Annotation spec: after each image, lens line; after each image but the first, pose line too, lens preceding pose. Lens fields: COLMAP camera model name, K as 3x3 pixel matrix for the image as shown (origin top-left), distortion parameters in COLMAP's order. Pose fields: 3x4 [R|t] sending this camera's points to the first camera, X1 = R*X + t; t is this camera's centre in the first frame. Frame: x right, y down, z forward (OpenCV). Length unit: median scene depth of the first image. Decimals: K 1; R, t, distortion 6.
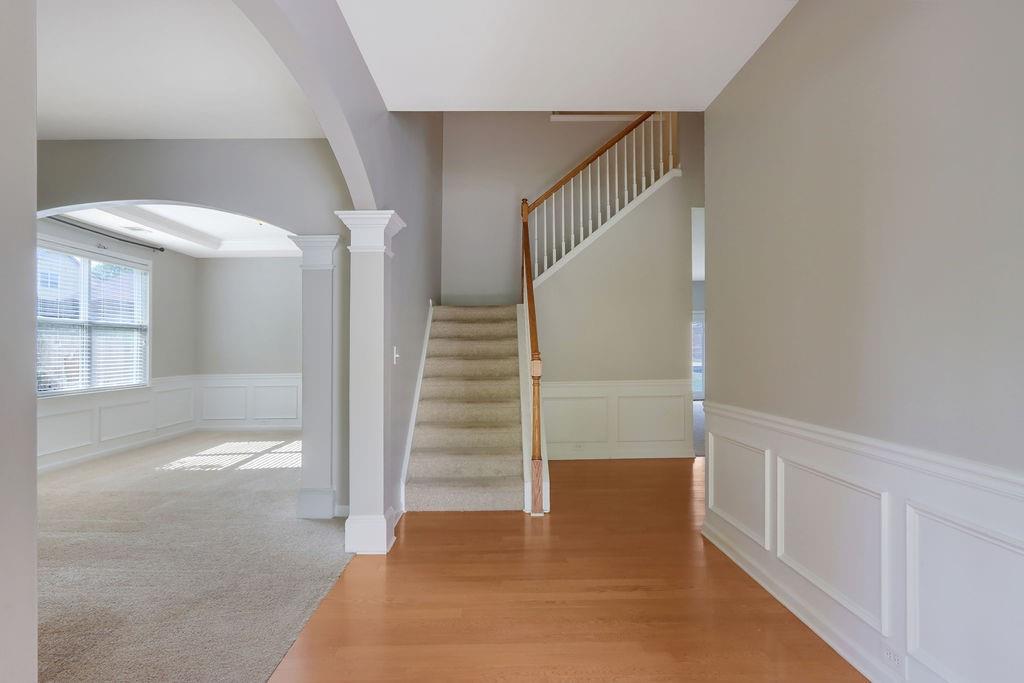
lens RADIAL K [[576.0, 0, 512.0], [0, 576.0, 341.5], [0, 0, 1]] dist [0.000087, 0.000007]
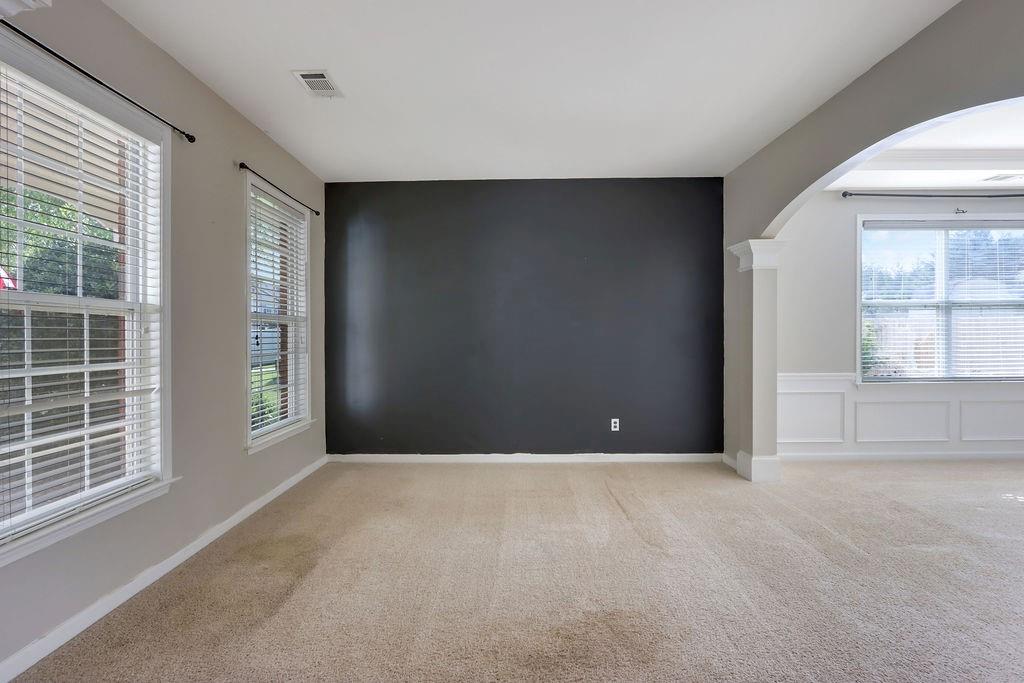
lens RADIAL K [[474.3, 0, 505.0], [0, 474.3, 338.6], [0, 0, 1]] dist [-0.011560, 0.000475]
pose [[-0.036964, 0.006985, -0.999292, 0.001860], [0.021368, 0.999752, 0.006198, 0.004032], [0.999088, -0.021124, -0.037104, 0.370129]]
